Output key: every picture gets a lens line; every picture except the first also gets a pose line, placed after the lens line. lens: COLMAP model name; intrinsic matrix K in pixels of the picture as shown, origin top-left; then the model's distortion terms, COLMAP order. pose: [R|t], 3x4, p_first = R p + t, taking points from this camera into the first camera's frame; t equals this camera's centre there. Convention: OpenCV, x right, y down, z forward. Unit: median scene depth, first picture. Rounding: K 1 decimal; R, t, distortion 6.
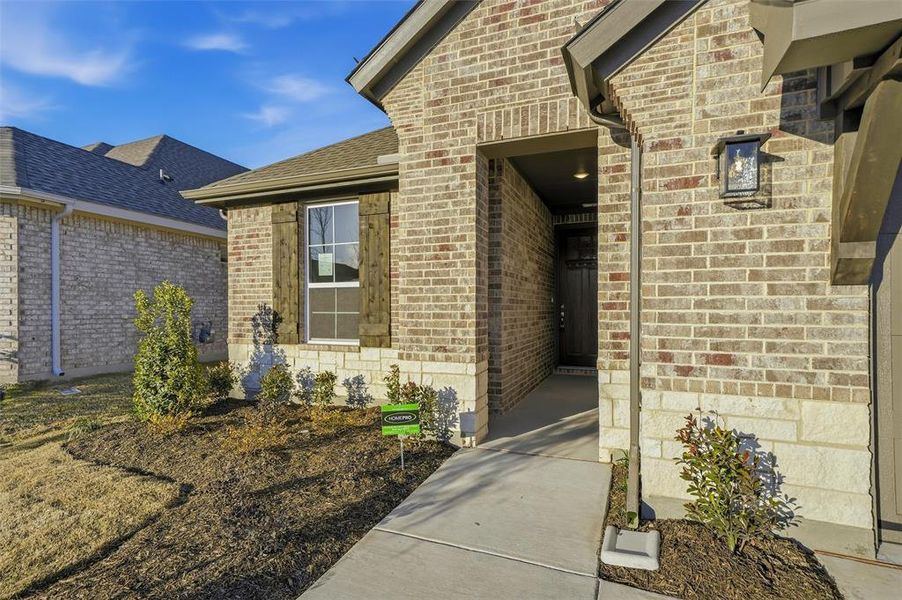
lens RADIAL K [[452.0, 0, 444.4], [0, 452.0, 307.6], [0, 0, 1]] dist [0.013601, 0.000143]
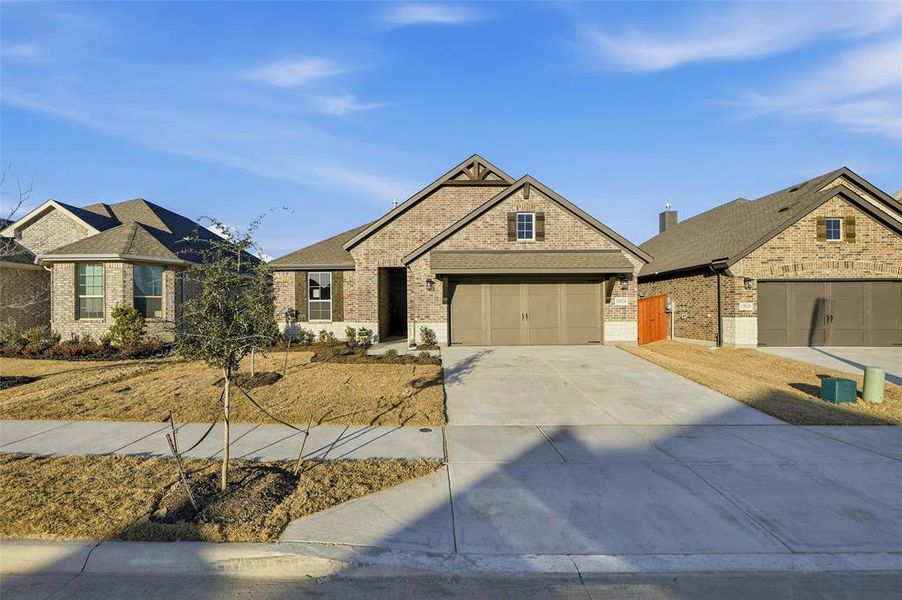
lens RADIAL K [[356.6, 0, 438.1], [0, 356.6, 302.6], [0, 0, 1]] dist [-0.033600, -0.000036]
pose [[0.918371, 0.001743, 0.395718, -0.649030], [0.006163, 0.999806, -0.018707, 0.011431], [-0.395674, 0.019619, 0.918182, -1.973956]]
